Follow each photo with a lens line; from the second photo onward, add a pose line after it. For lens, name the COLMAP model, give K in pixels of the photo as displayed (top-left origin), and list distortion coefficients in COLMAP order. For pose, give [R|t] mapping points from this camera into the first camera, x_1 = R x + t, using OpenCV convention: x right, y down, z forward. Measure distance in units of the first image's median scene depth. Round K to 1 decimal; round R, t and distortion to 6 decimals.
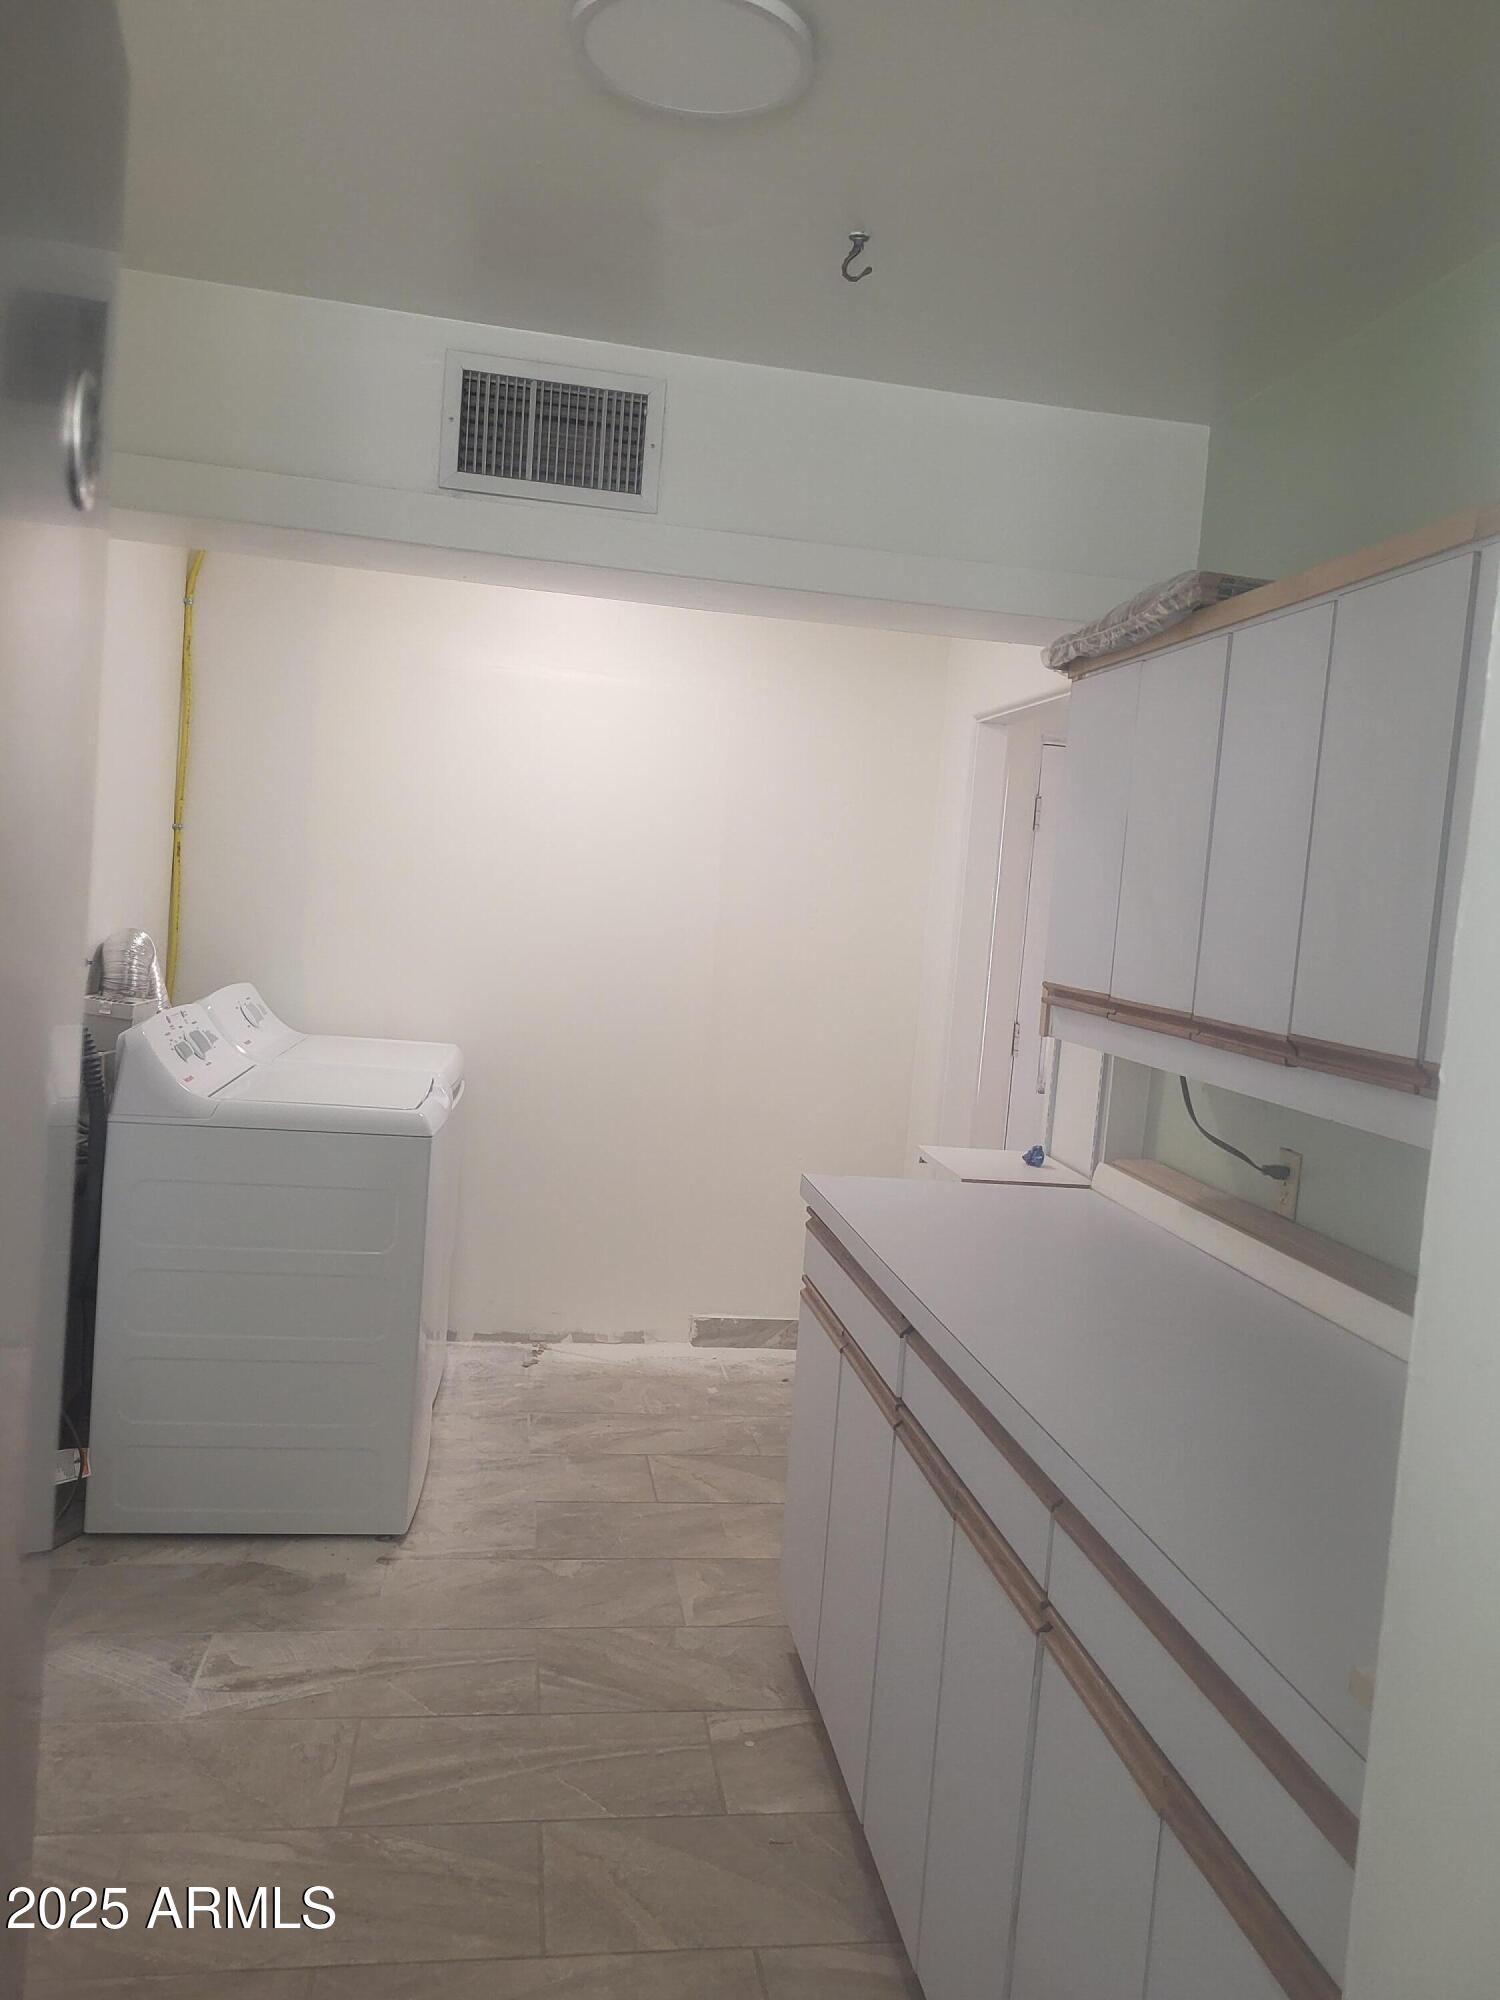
lens RADIAL K [[1513.9, 0, 750.0], [0, 1513.9, 1000.0], [0, 0, 1]] dist [0.044444, 0.000496]
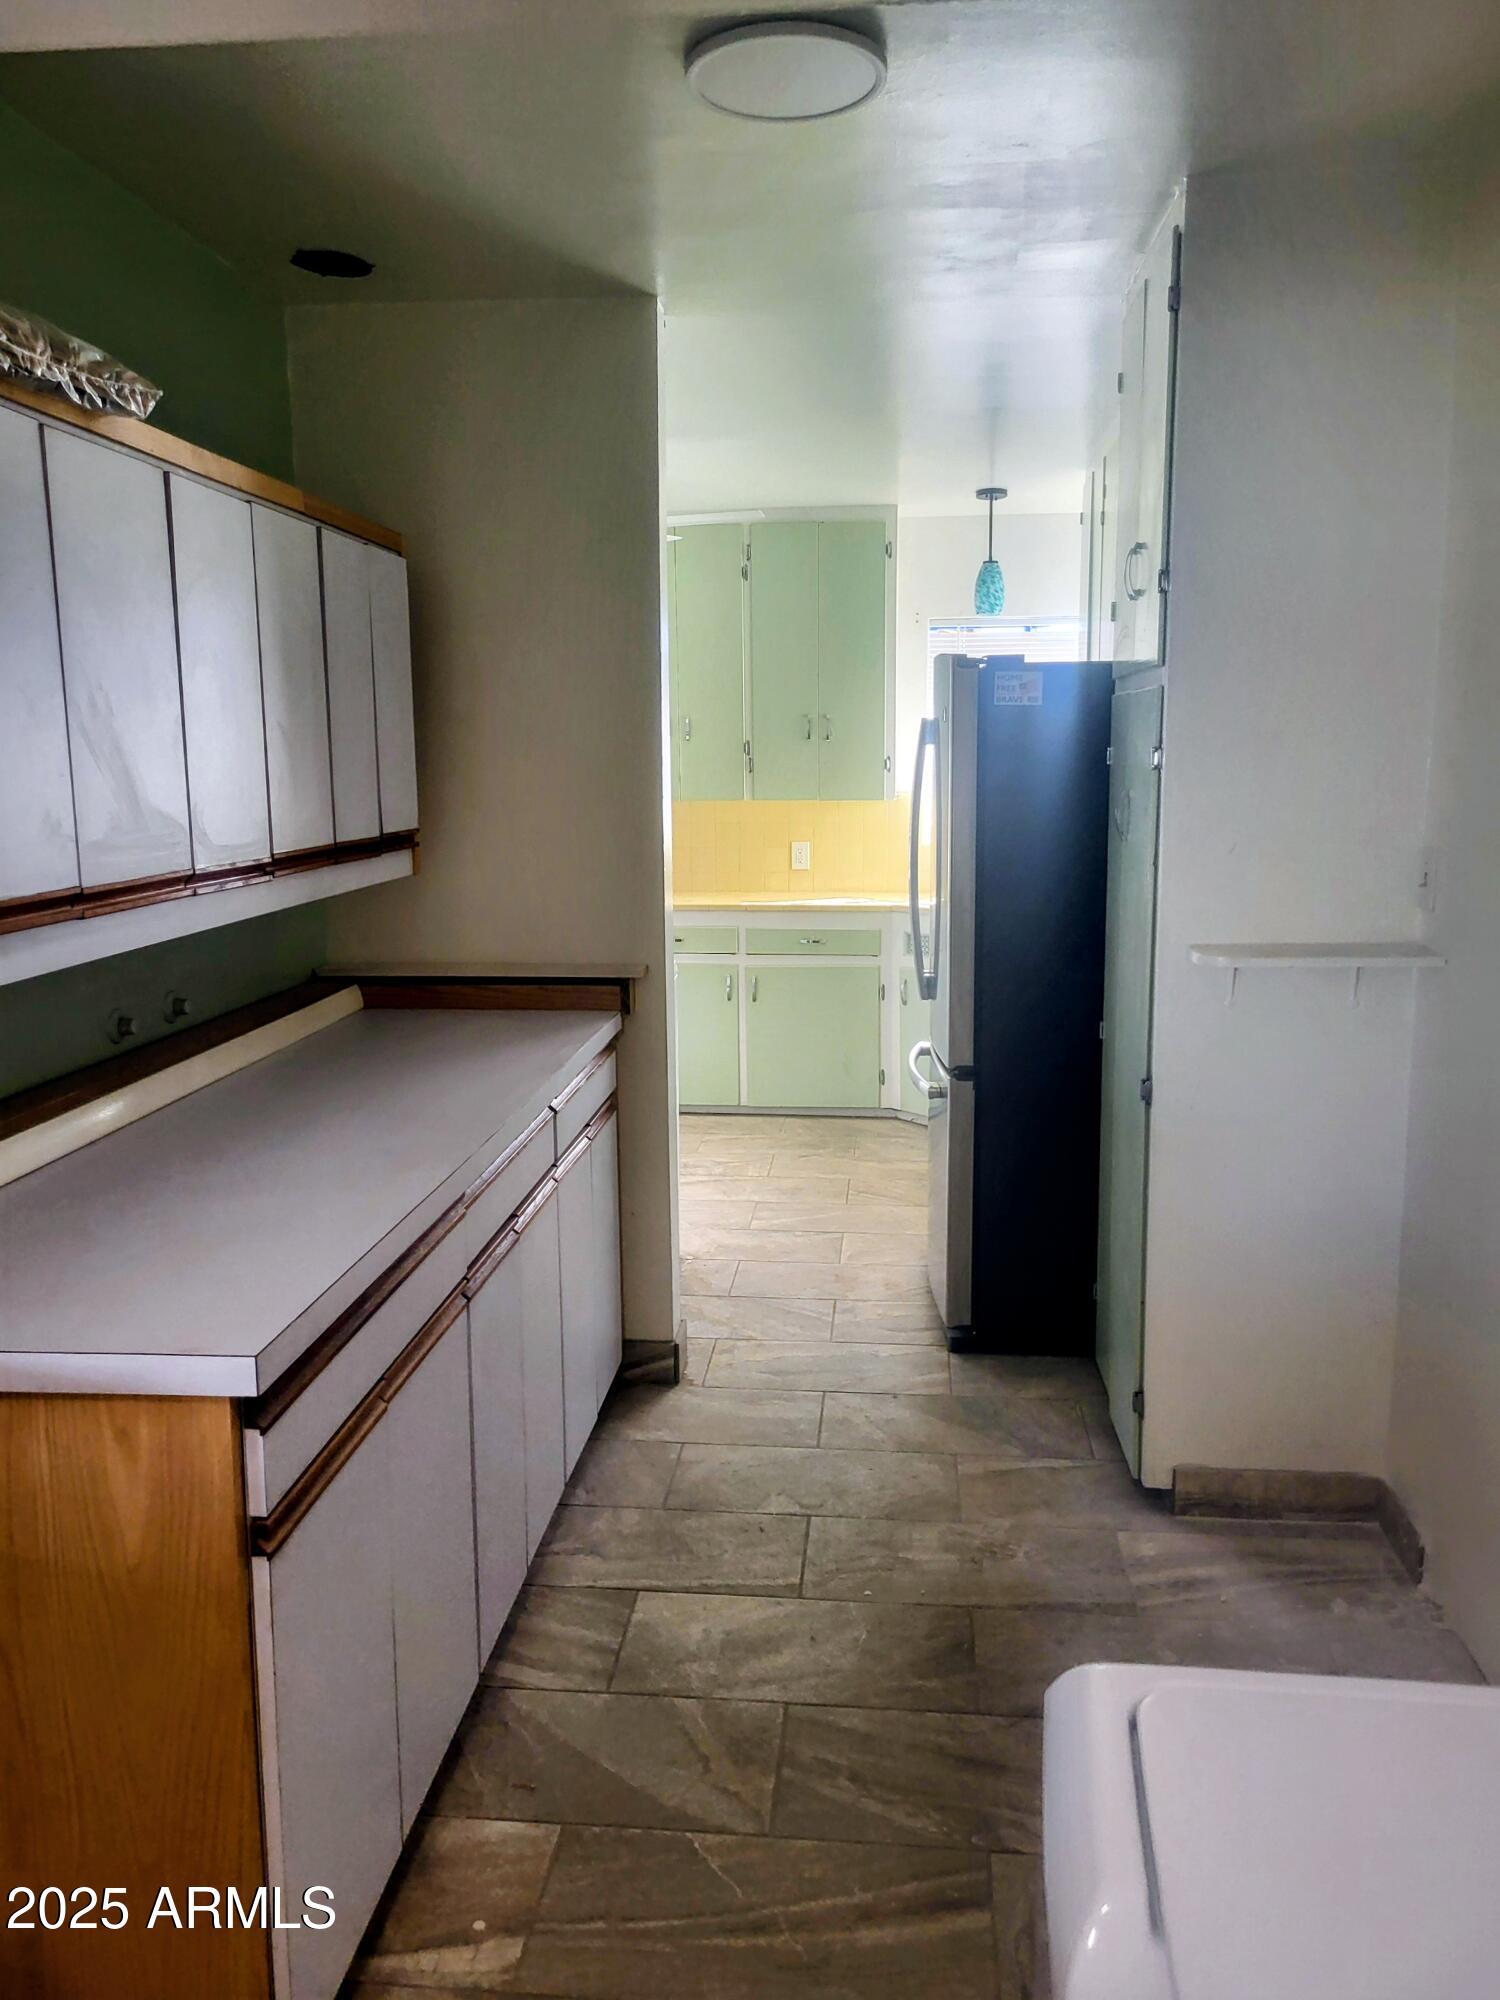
lens RADIAL K [[1513.9, 0, 750.0], [0, 1513.9, 1000.0], [0, 0, 1]] dist [0.044444, 0.000496]
pose [[-0.963839, -0.109297, 0.243038, -0.291174], [-0.043278, 0.964112, 0.261944, -0.174688], [-0.262946, 0.241954, -0.933980, 1.728726]]
